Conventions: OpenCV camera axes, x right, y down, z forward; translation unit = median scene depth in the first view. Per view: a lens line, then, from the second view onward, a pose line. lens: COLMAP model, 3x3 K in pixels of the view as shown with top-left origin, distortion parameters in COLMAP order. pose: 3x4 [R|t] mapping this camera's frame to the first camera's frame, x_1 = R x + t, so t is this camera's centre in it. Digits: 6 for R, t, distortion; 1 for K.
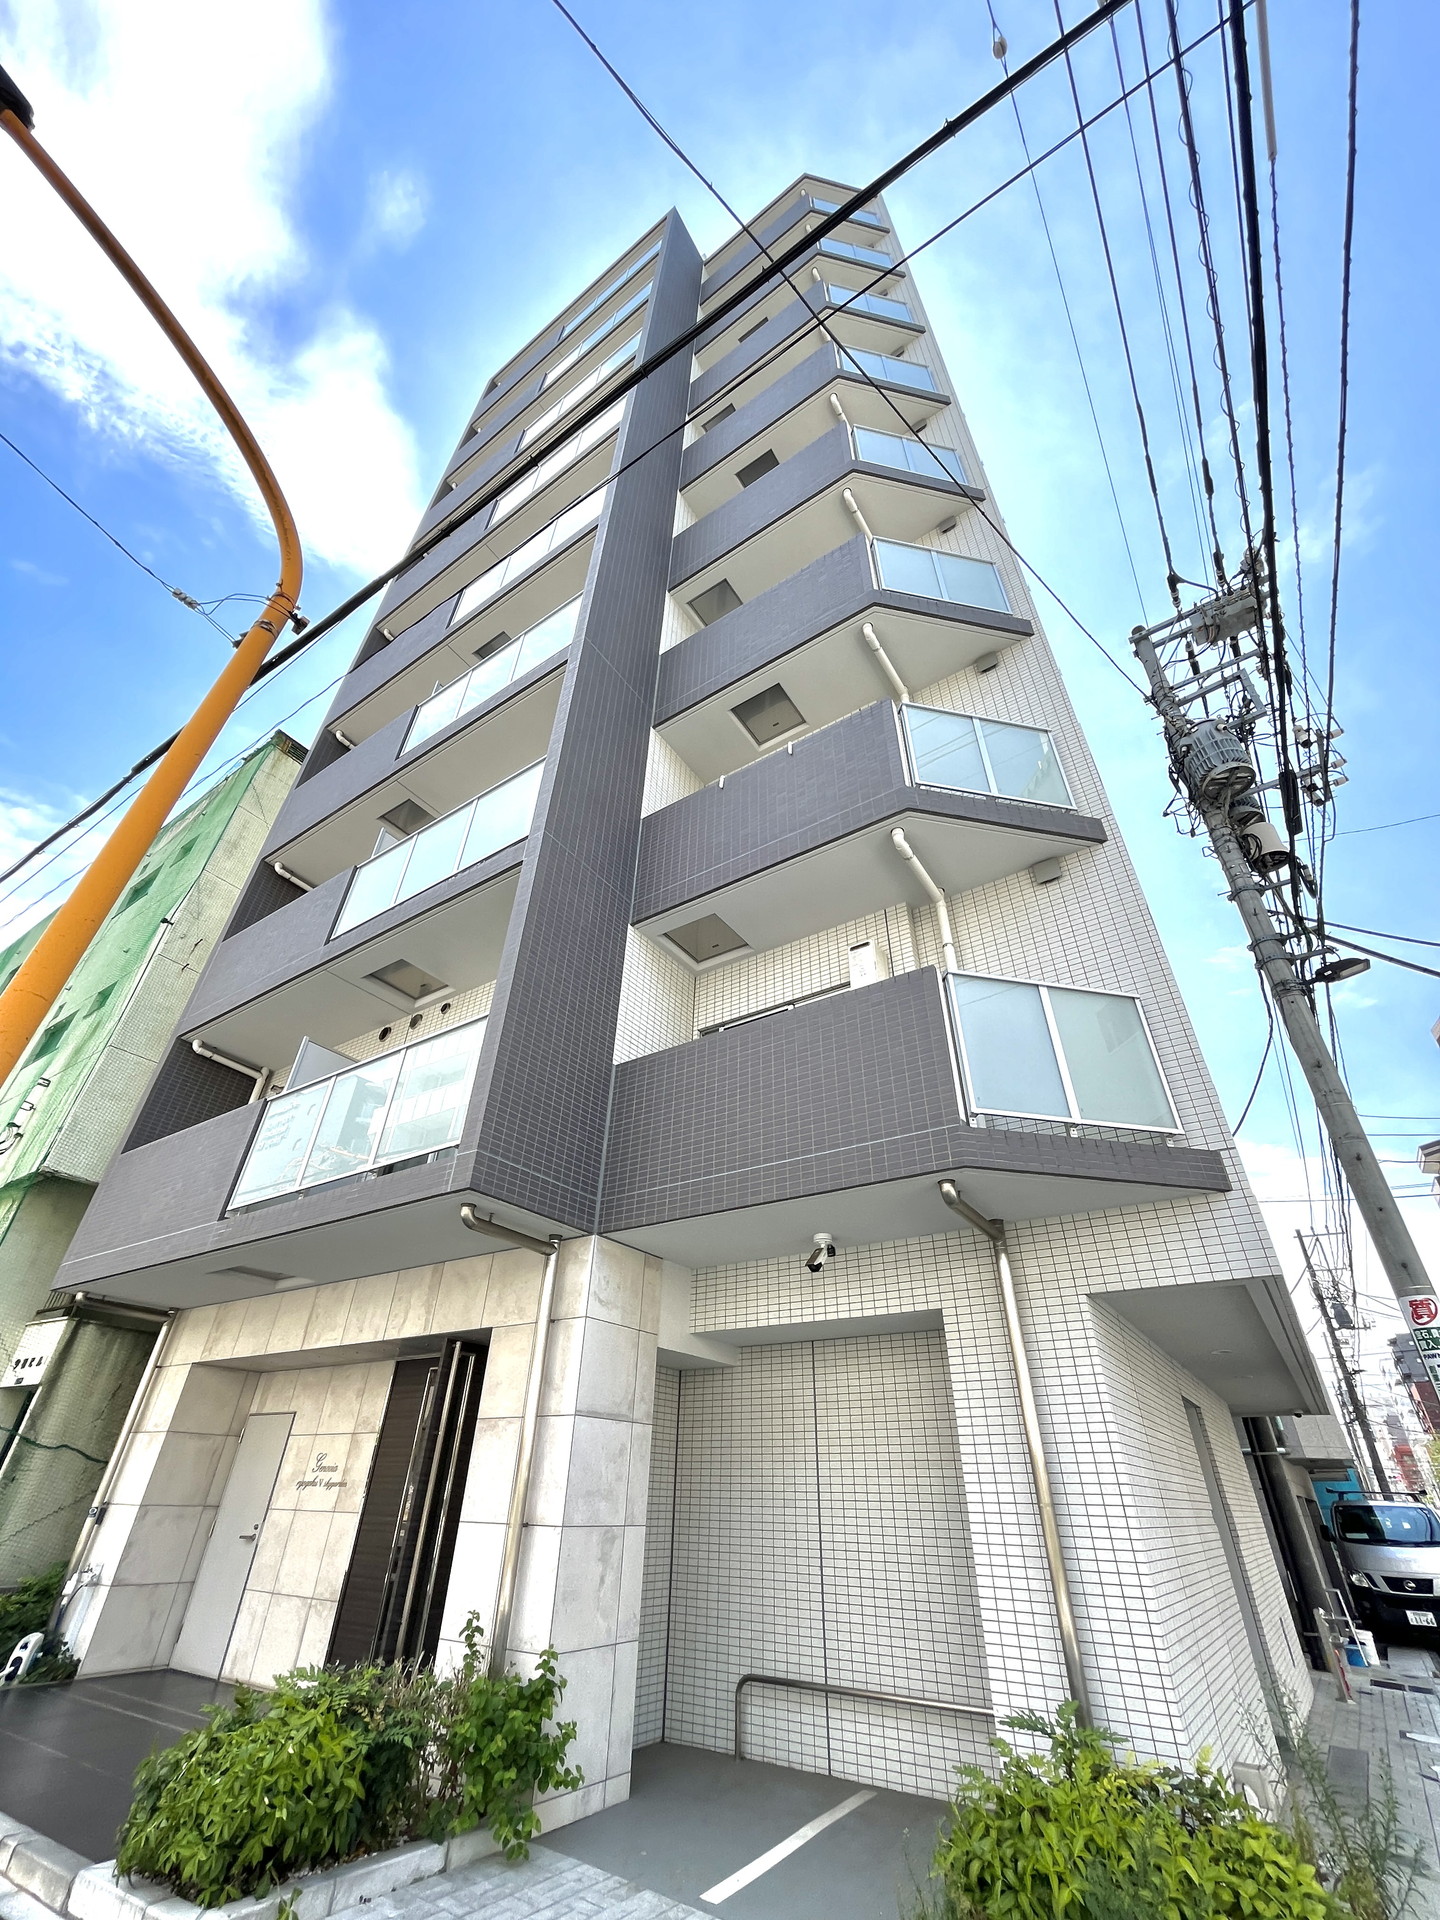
lens RADIAL K [[779.2, 0, 726.0], [0, 779.2, 960.6], [0, 0, 1]] dist [-0.001405, -0.000725]
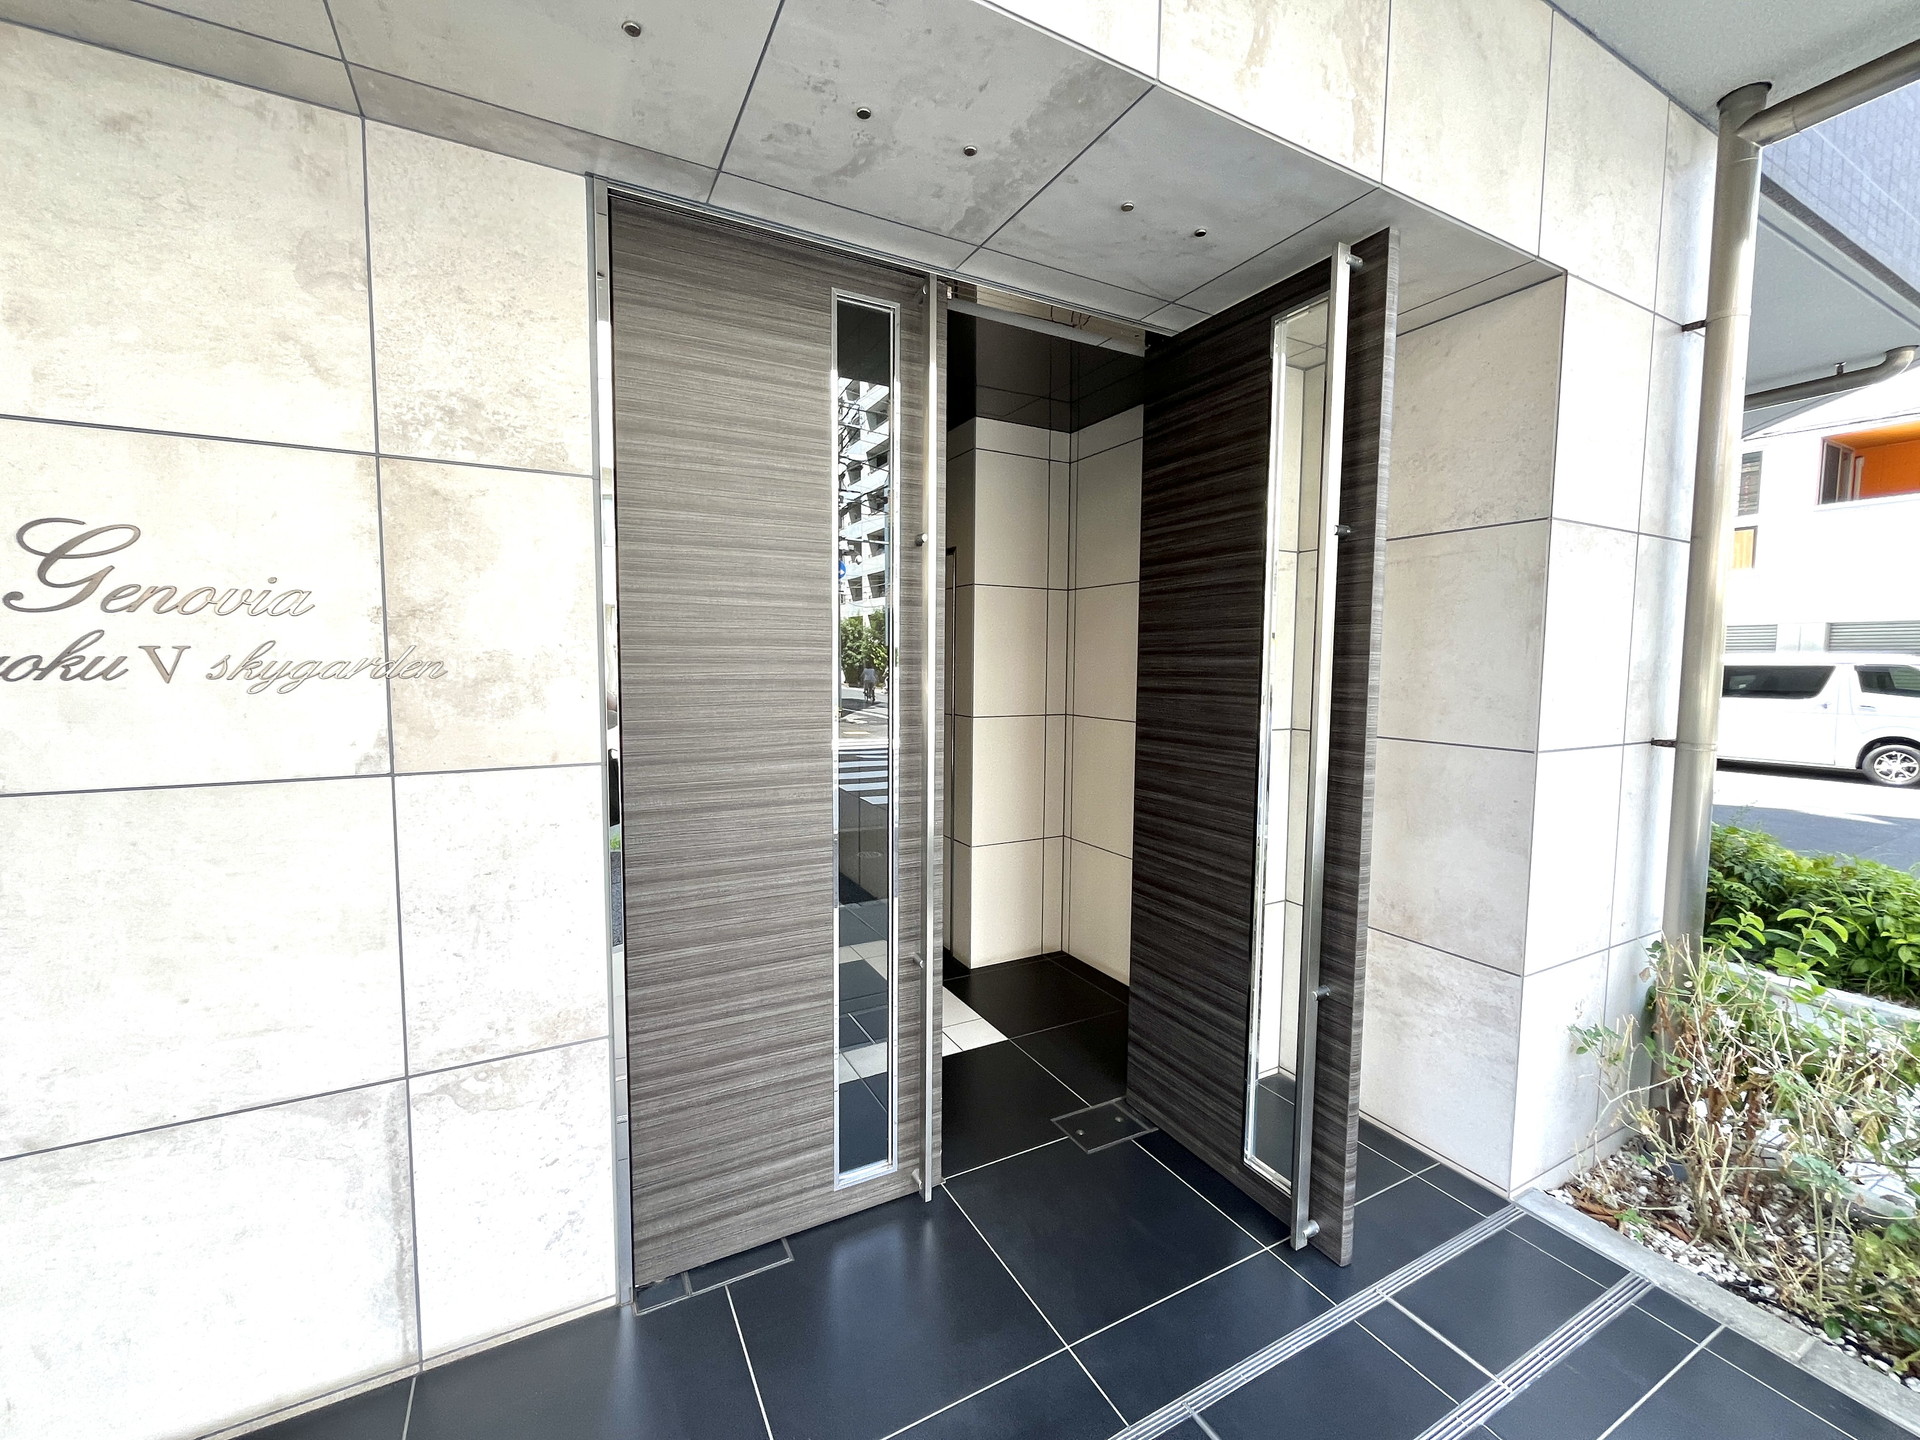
lens RADIAL K [[779.2, 0, 959.0], [0, 779.2, 716.1], [0, 0, 1]] dist [-0.001405, -0.000725]
pose [[0.468834, -0.077781, 0.879855, -0.586635], [-0.499085, 0.798537, 0.336532, 0.517534], [-0.728772, -0.596900, 0.335562, 0.781940]]
